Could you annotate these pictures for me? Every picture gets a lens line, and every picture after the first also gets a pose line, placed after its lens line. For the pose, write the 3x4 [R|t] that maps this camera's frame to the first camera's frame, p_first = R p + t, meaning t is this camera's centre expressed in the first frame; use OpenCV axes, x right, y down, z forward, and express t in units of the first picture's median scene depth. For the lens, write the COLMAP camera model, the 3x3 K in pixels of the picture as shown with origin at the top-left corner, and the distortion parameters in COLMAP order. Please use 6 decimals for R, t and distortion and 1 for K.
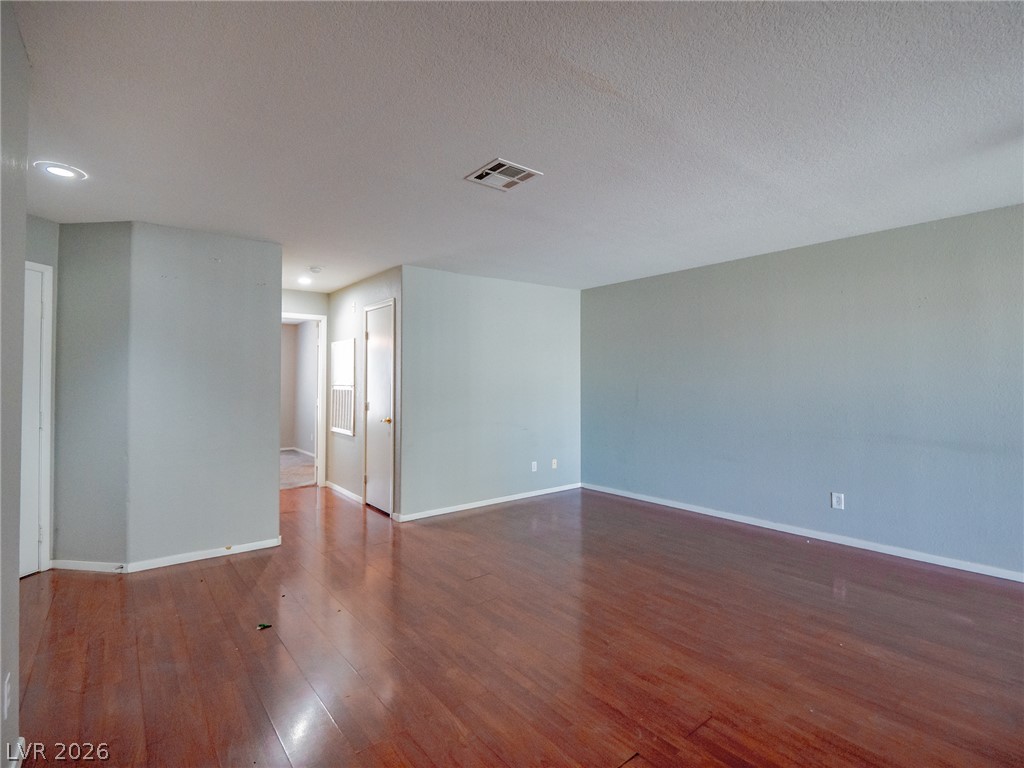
lens RADIAL K [[497.6, 0, 511.4], [0, 497.6, 371.2], [0, 0, 1]] dist [-0.005630, -0.008130]
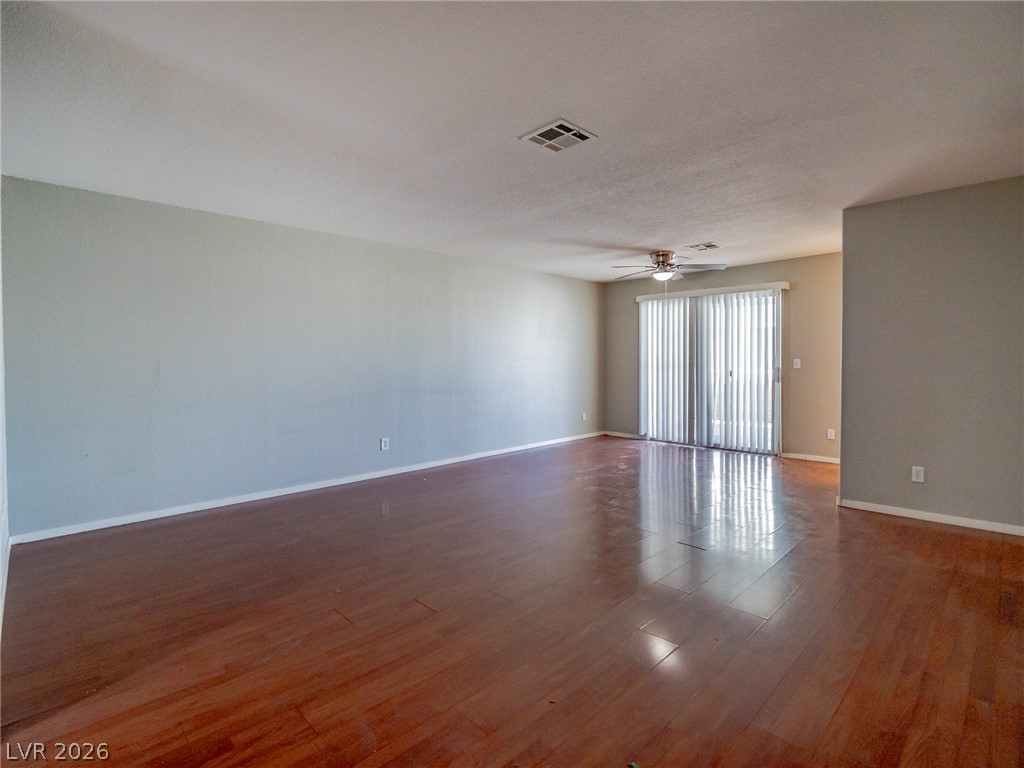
lens RADIAL K [[497.6, 0, 511.4], [0, 497.6, 371.2], [0, 0, 1]] dist [-0.005630, -0.008130]
pose [[-0.092611, -0.018566, 0.995529, -0.510904], [-0.016501, 0.999717, 0.017109, 0.032587], [-0.995566, -0.014843, -0.092891, 0.604341]]
